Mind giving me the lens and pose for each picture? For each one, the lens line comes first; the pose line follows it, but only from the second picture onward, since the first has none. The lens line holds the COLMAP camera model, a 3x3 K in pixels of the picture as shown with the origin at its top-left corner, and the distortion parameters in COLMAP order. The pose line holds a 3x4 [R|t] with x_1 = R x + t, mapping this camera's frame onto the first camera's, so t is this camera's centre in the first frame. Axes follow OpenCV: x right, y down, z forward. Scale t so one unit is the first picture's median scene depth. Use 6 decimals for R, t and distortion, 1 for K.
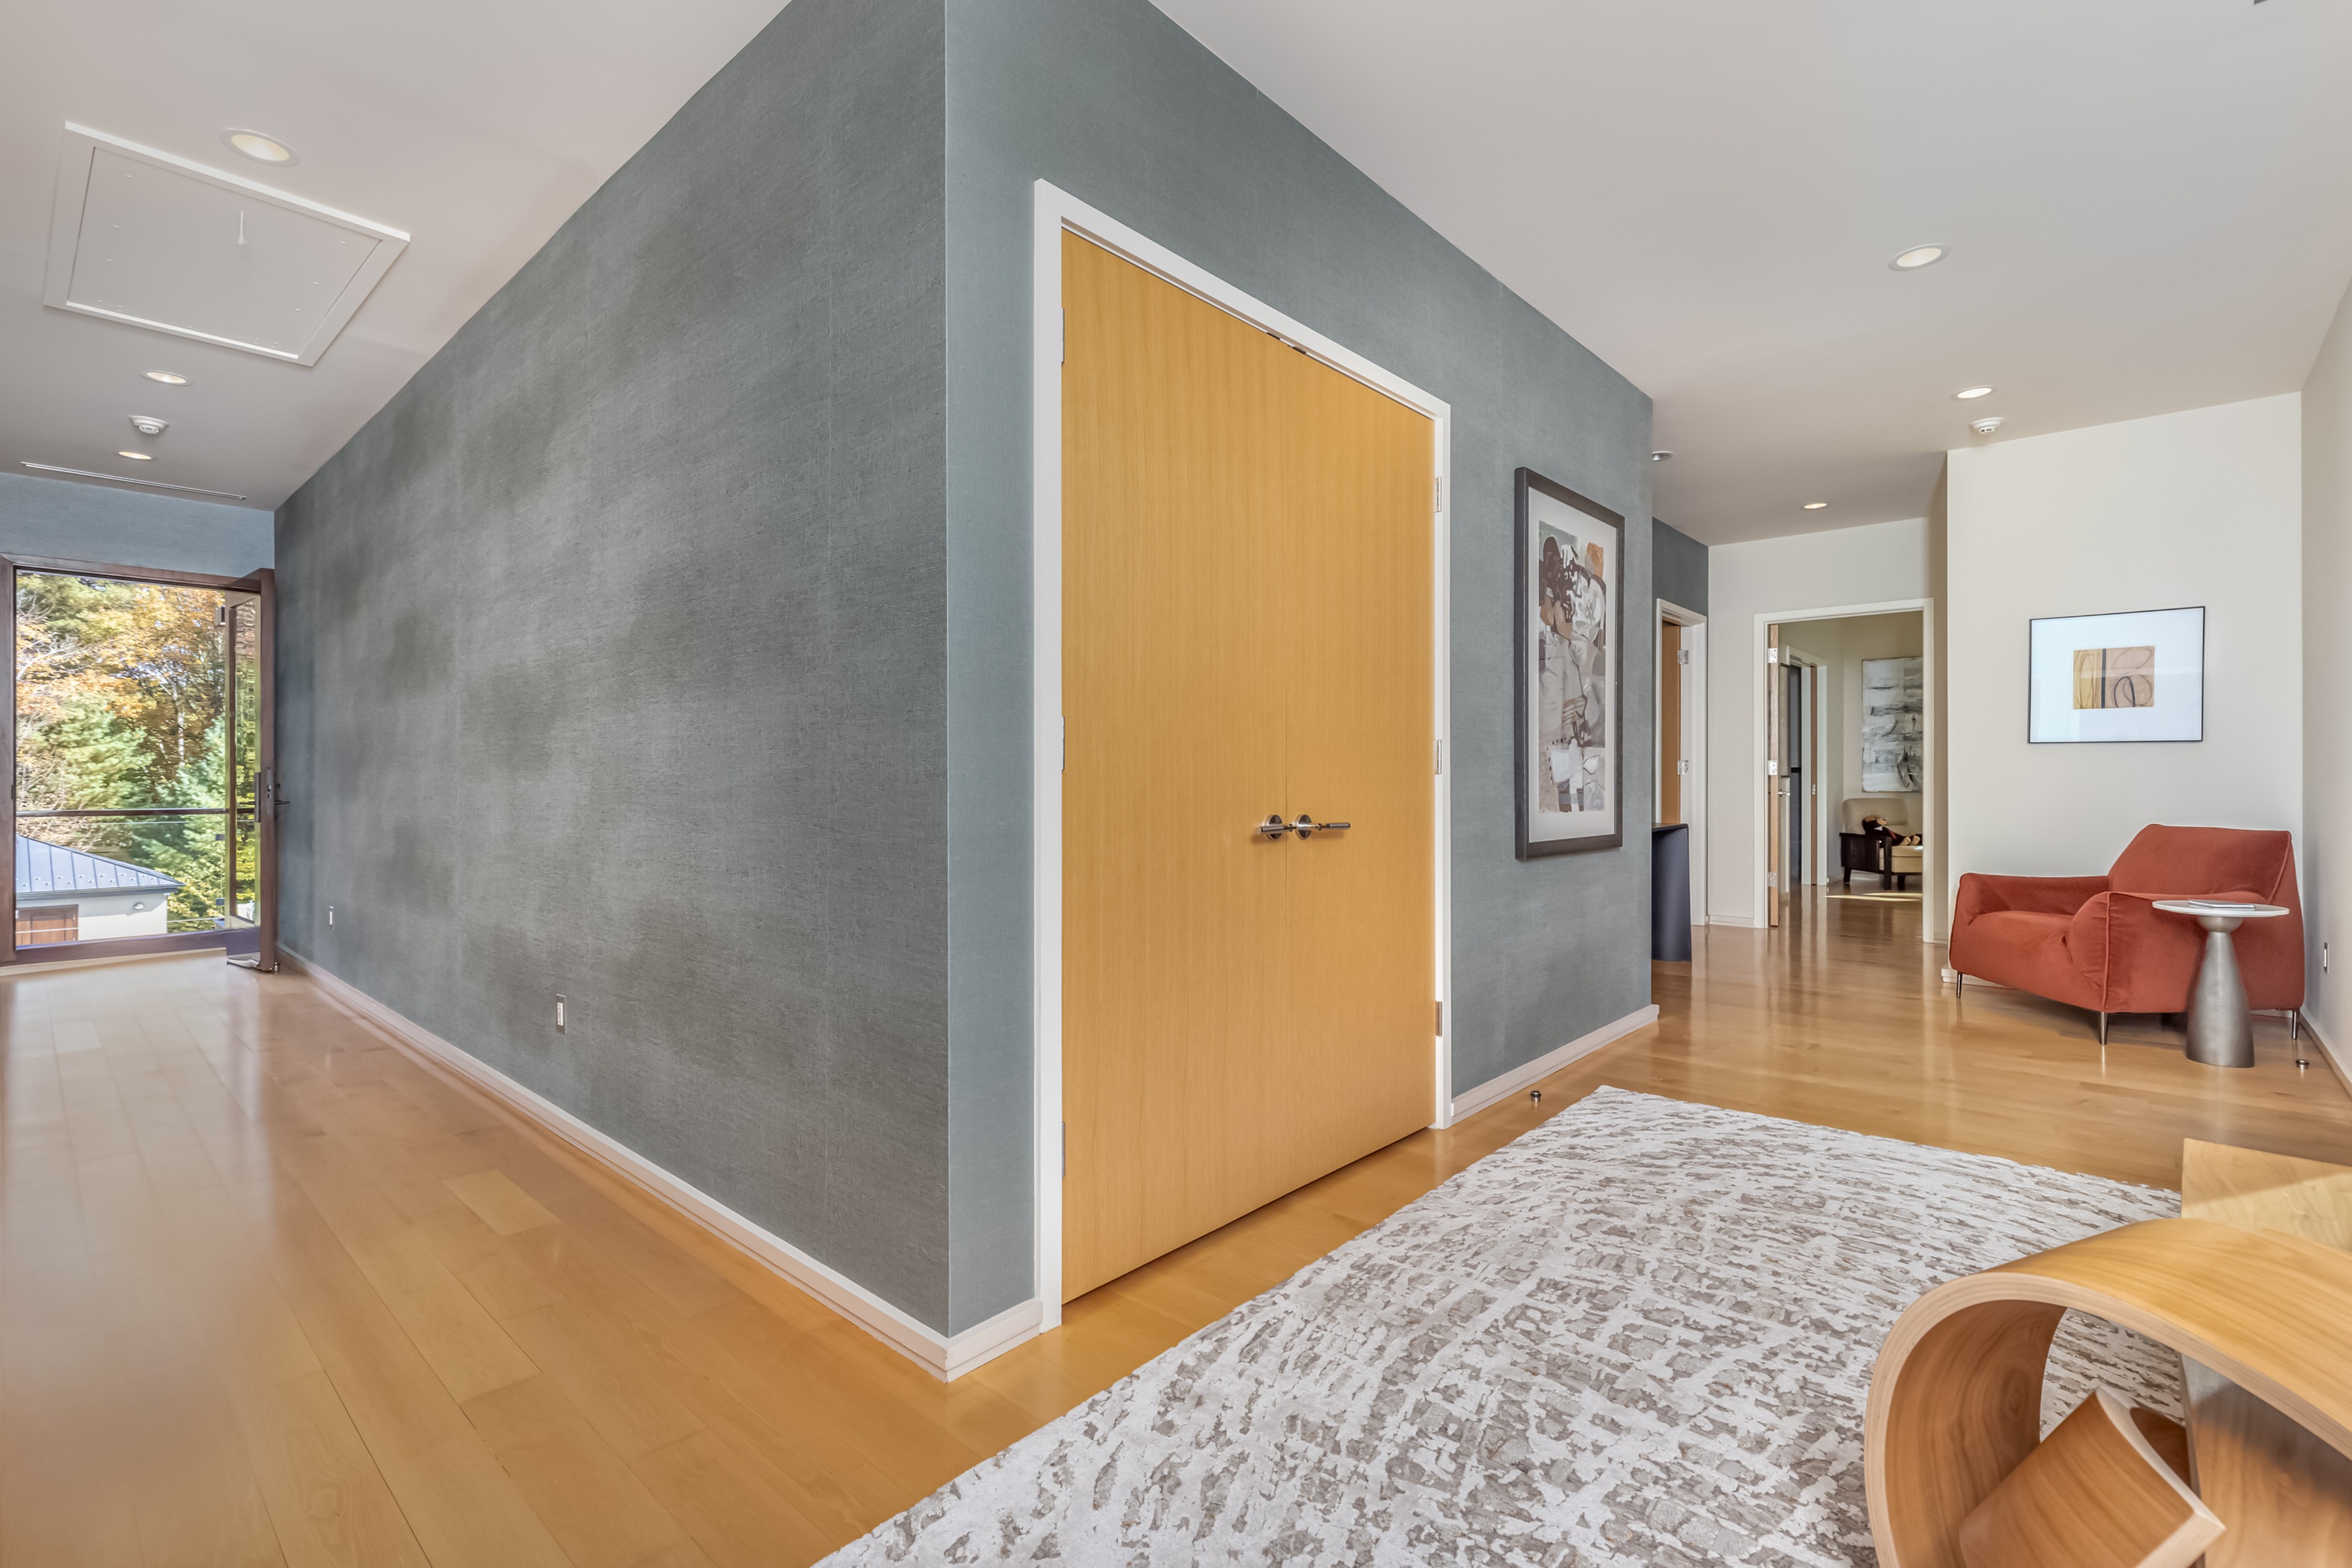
lens RADIAL K [[1071.0, 0, 1178.9], [0, 1071.0, 772.4], [0, 0, 1]] dist [-0.001418, -0.000096]
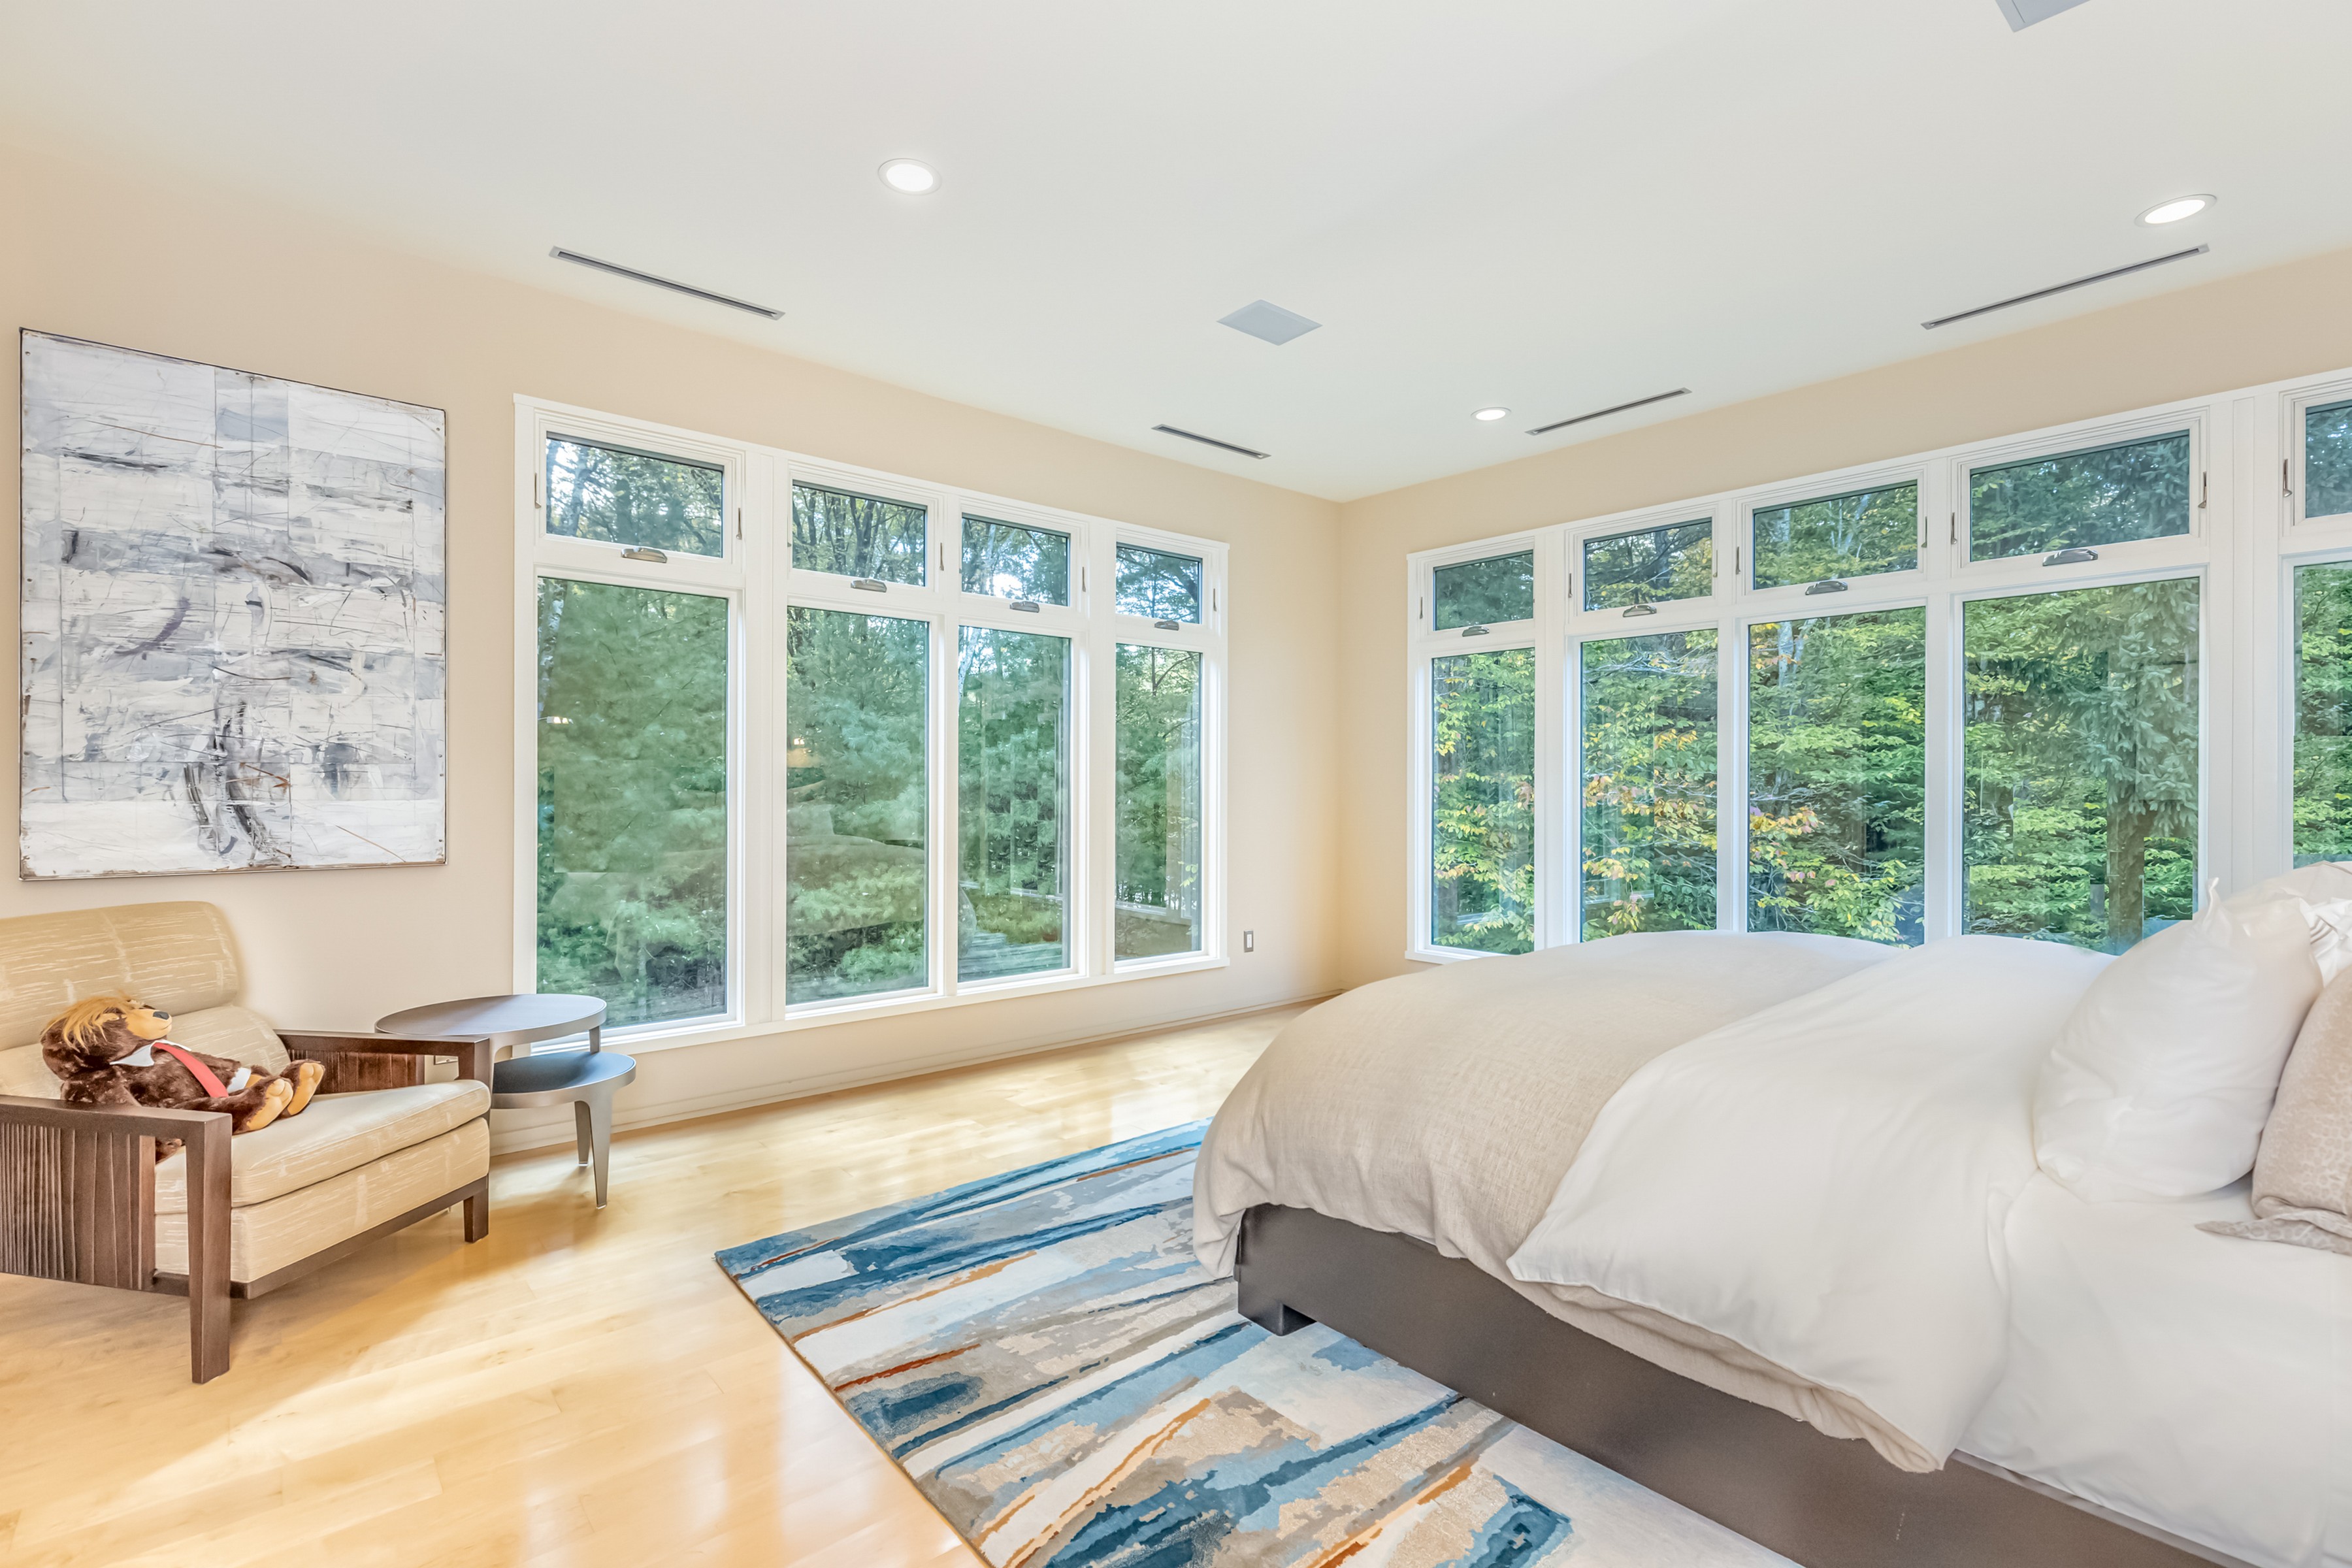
lens RADIAL K [[1071.0, 0, 1178.9], [0, 1071.0, 772.4], [0, 0, 1]] dist [-0.001418, -0.000096]
pose [[0.120517, -0.000417, 0.992711, 0.437086], [0.004325, 0.999991, -0.000105, -0.005690], [-0.992702, 0.004306, 0.120518, 0.721751]]
